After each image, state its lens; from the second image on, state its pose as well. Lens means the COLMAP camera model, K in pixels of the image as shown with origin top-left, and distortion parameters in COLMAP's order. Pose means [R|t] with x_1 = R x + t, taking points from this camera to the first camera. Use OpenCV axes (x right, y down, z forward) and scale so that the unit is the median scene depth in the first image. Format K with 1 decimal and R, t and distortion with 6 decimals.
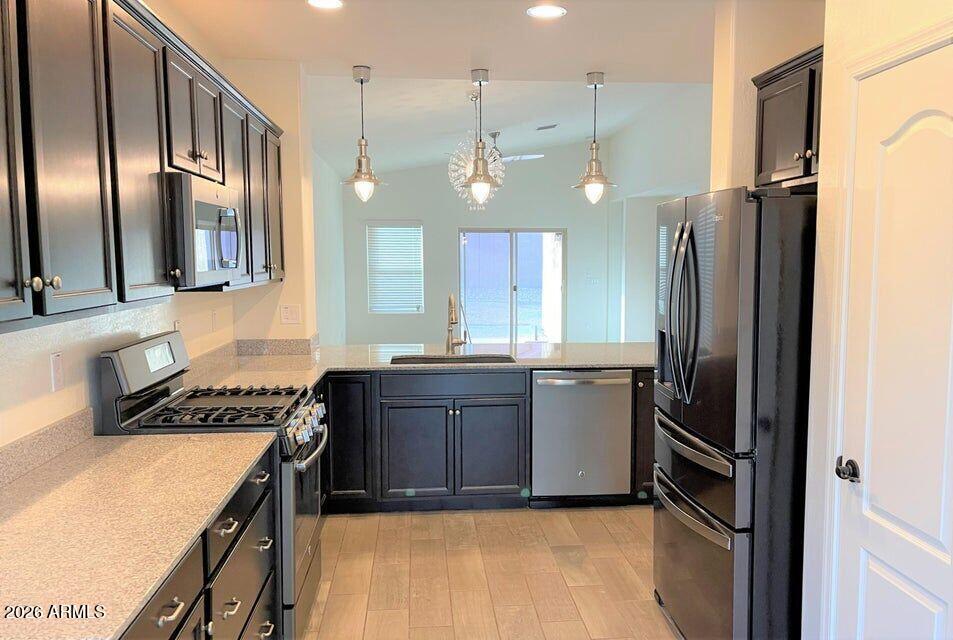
lens RADIAL K [[817.1, 0, 476.0], [0, 817.1, 348.4], [0, 0, 1]] dist [0.061721, -0.008152]
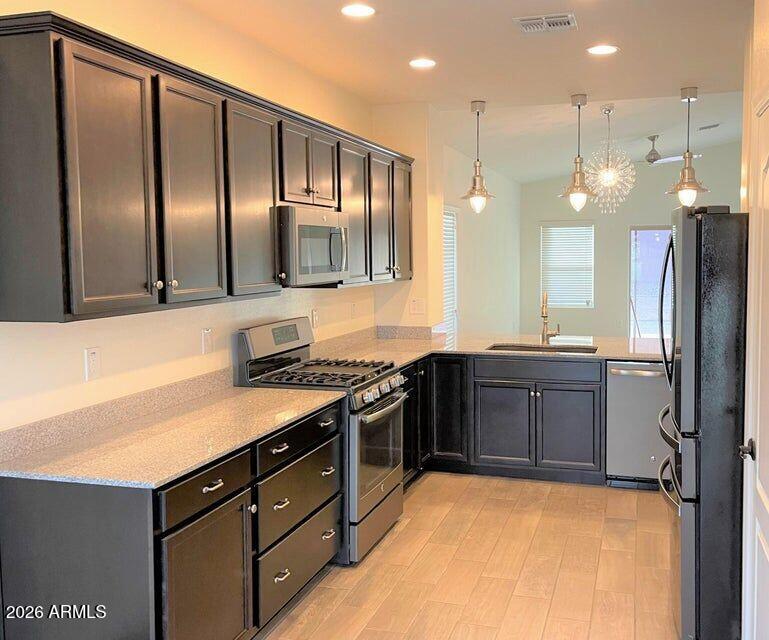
lens RADIAL K [[788.7, 0, 384.5], [0, 788.7, 320.0], [0, 0, 1]] dist [0.122538, -0.006166]
pose [[0.926311, 0.028312, -0.375694, 0.197357], [-0.037700, 0.999133, -0.017659, 0.001921], [0.374868, 0.030521, 0.926575, -0.127174]]
